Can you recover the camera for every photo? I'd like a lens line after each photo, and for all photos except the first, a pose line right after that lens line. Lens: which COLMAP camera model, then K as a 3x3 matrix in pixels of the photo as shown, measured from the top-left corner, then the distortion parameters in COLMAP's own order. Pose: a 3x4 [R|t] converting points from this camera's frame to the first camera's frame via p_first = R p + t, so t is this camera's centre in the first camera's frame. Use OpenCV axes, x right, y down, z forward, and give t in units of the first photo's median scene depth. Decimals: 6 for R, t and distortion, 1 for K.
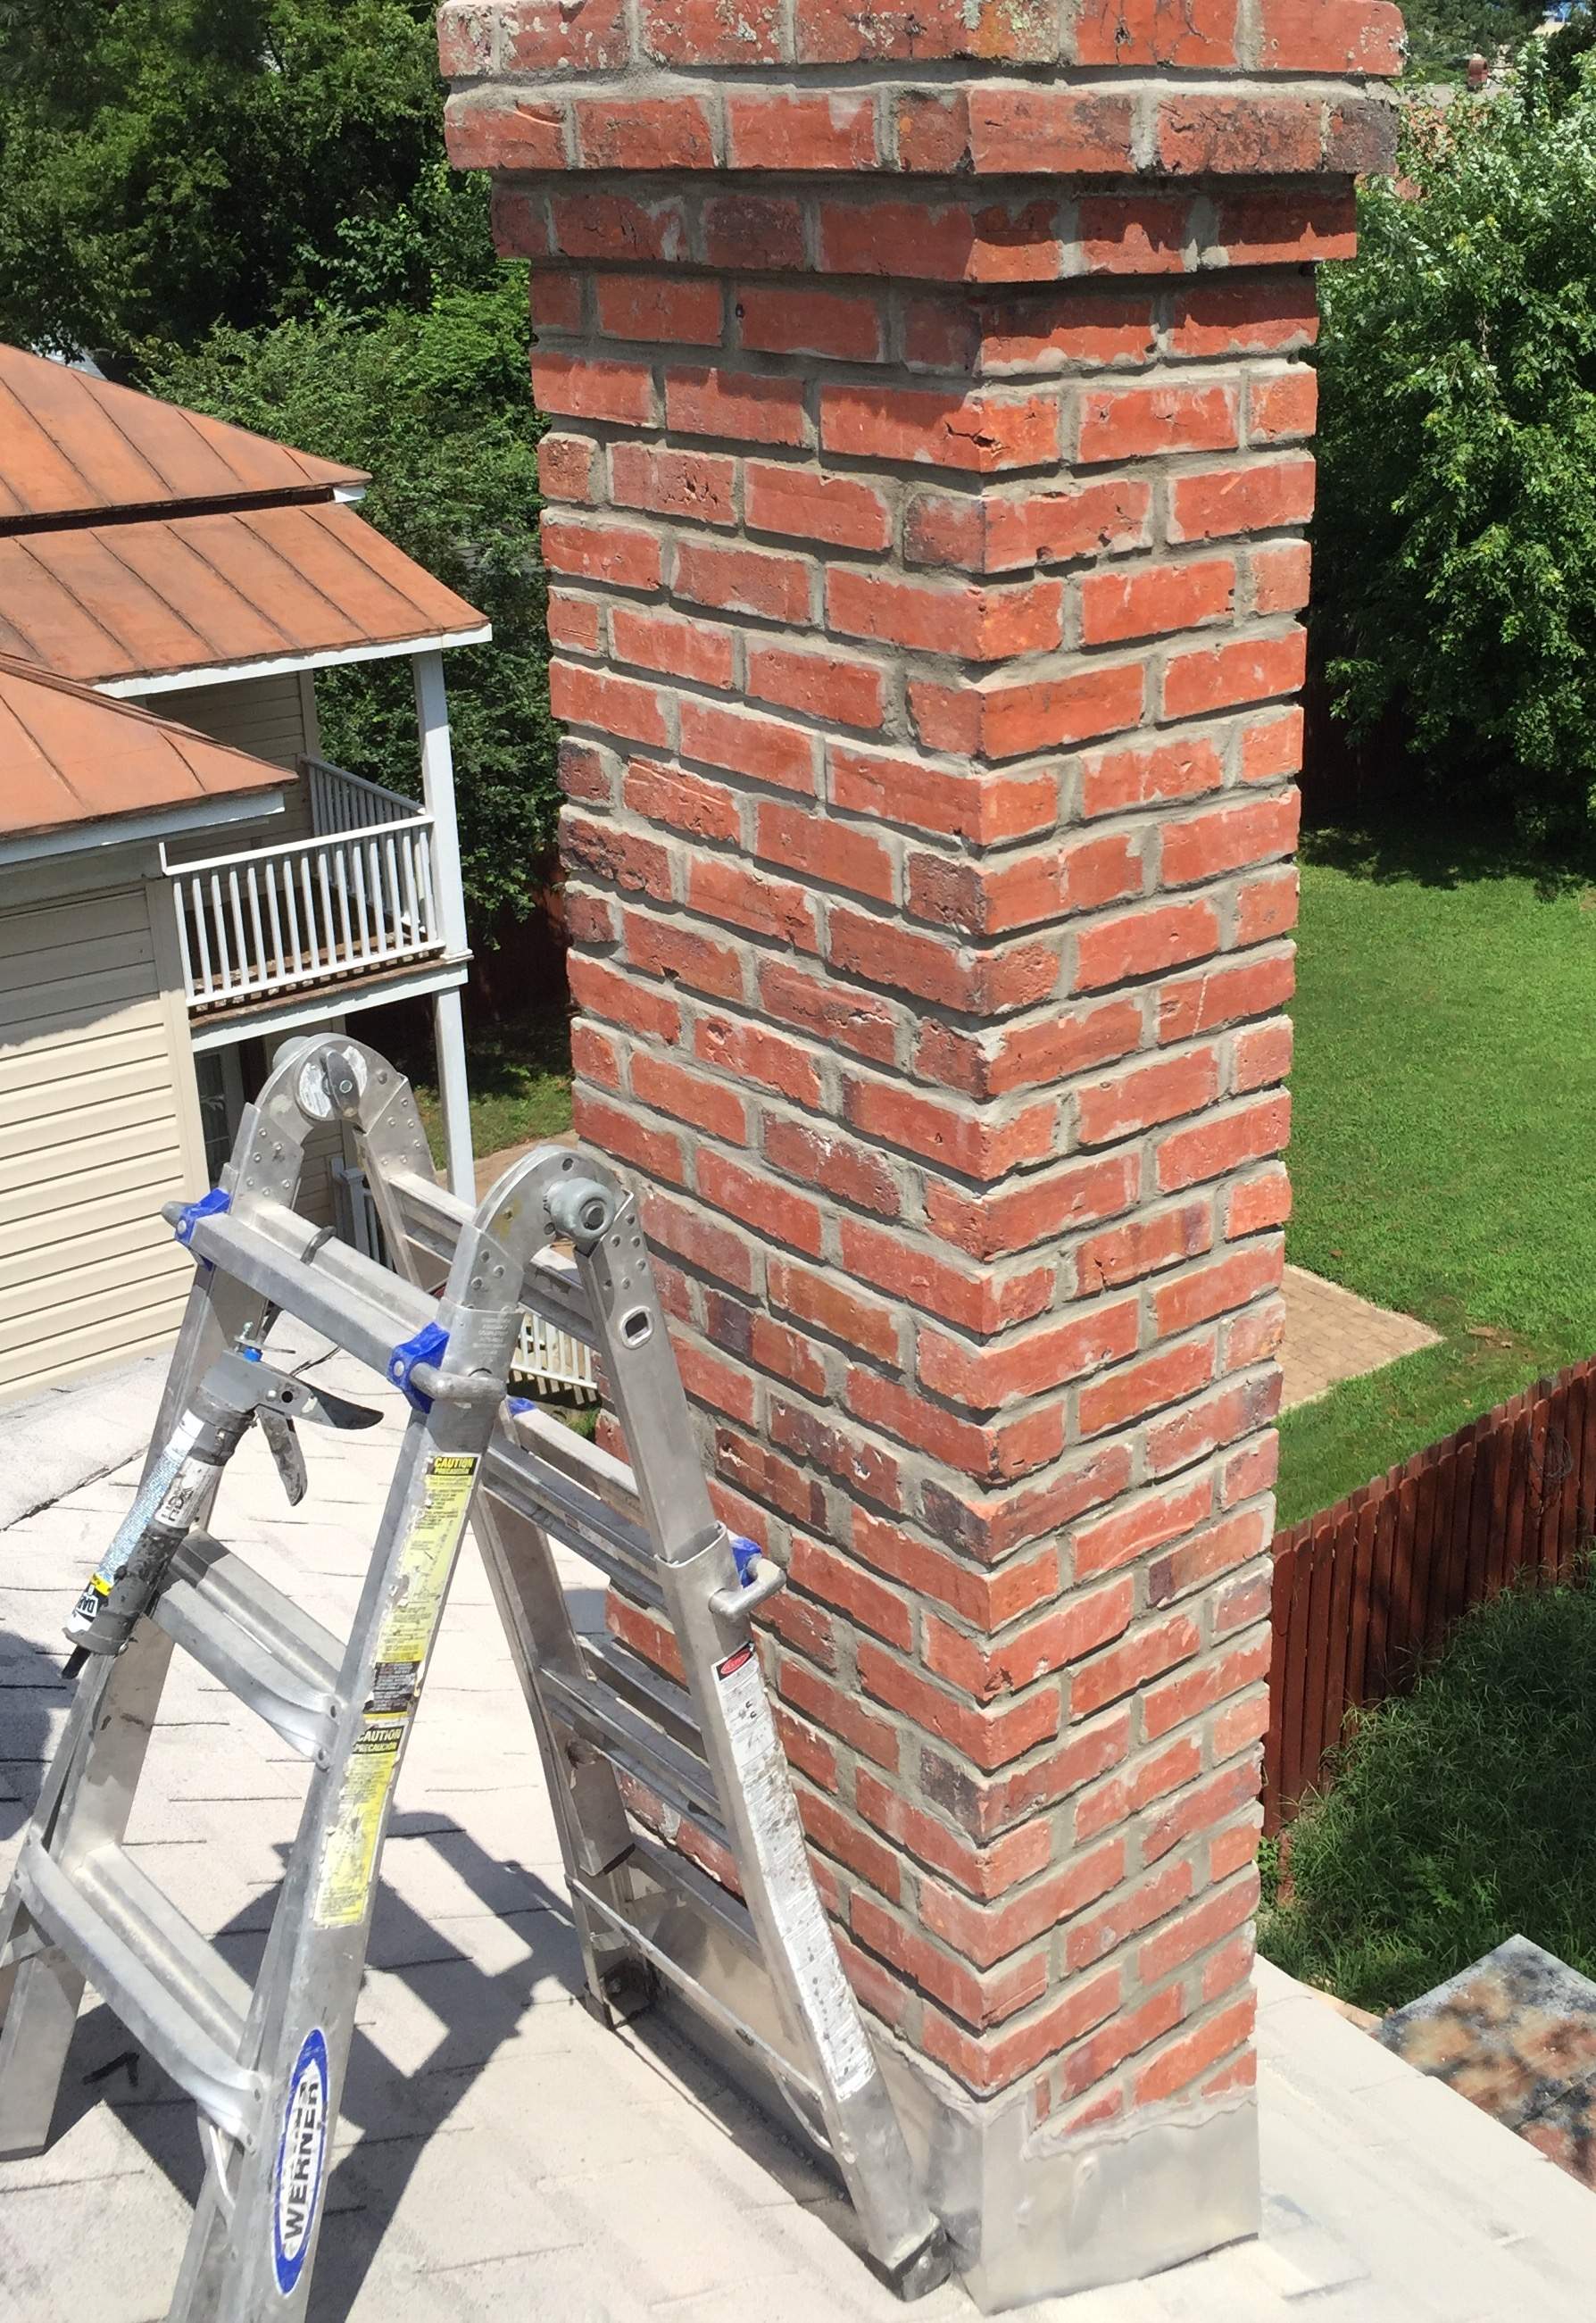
lens RADIAL K [[2508.8, 0, 1032.1], [0, 2508.8, 1168.4], [0, 0, 1]] dist [0.039893, -0.008007]
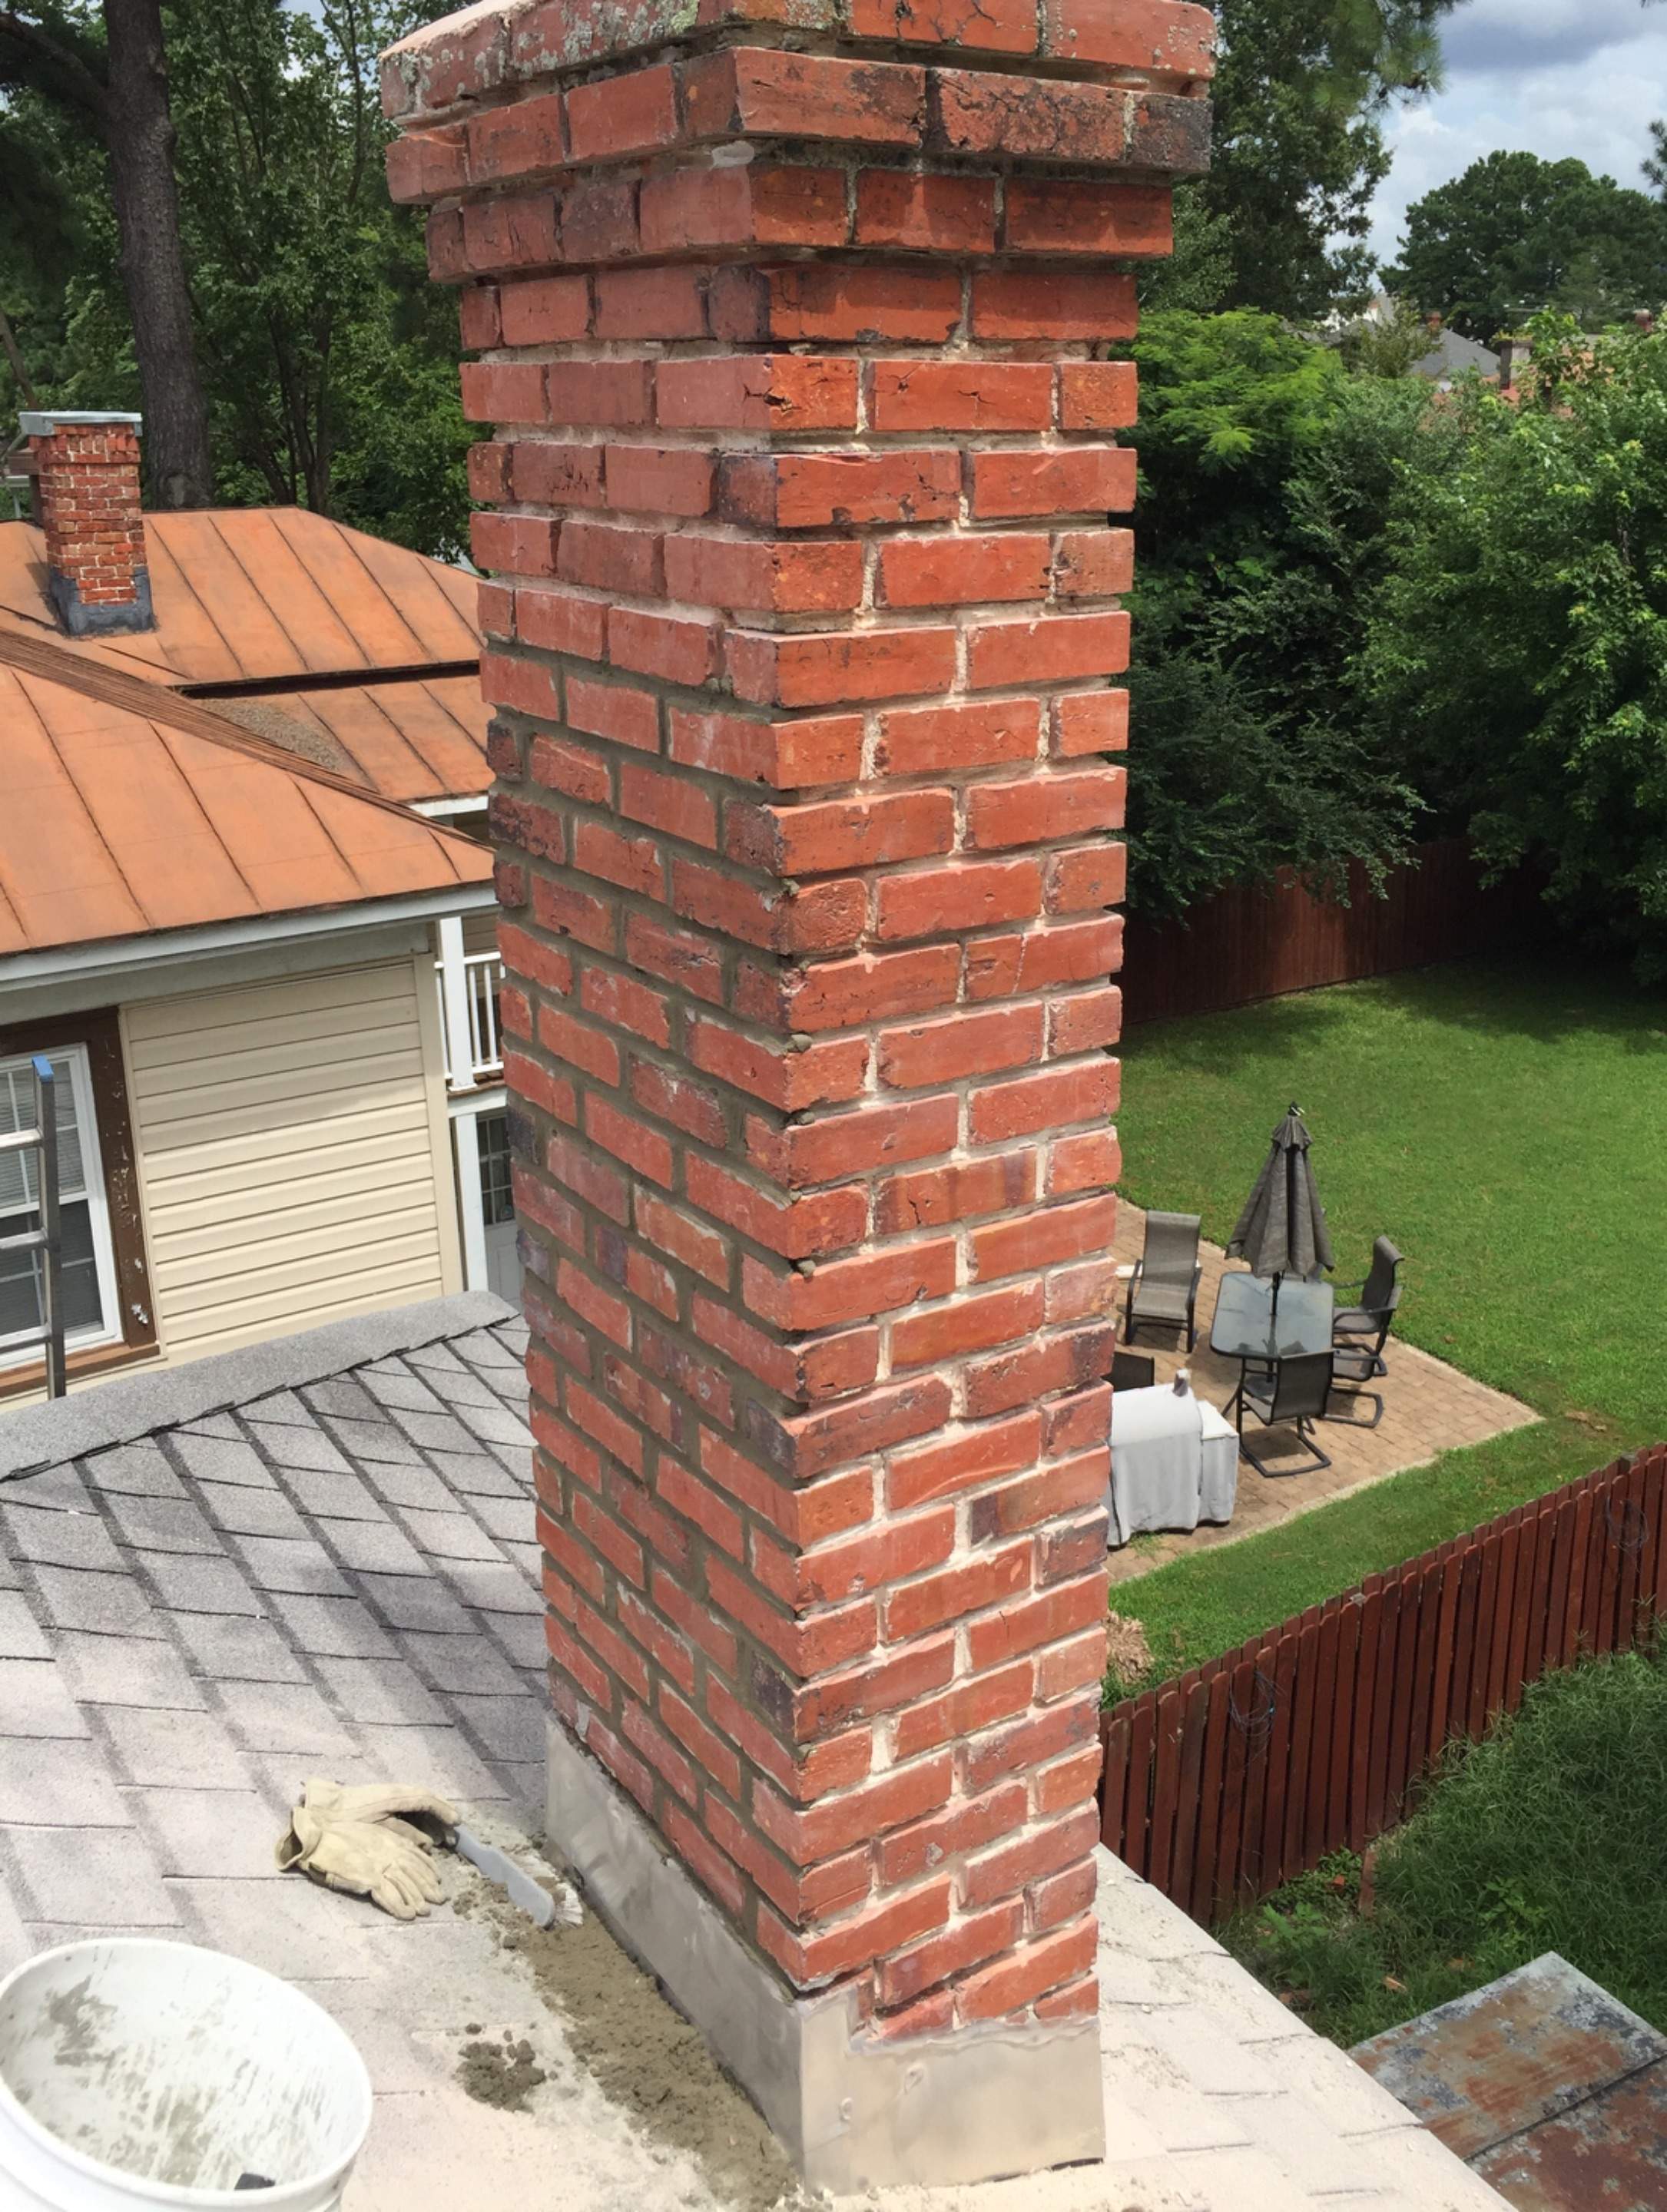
lens RADIAL K [[2129.9, 0, 925.8], [0, 2129.9, 1170.1], [0, 0, 1]] dist [0.047755, -0.011839]
pose [[0.989179, 0.047873, -0.138687, 0.141581], [-0.053458, 0.997891, -0.036822, 0.051092], [0.136631, 0.043838, 0.989652, 0.093238]]
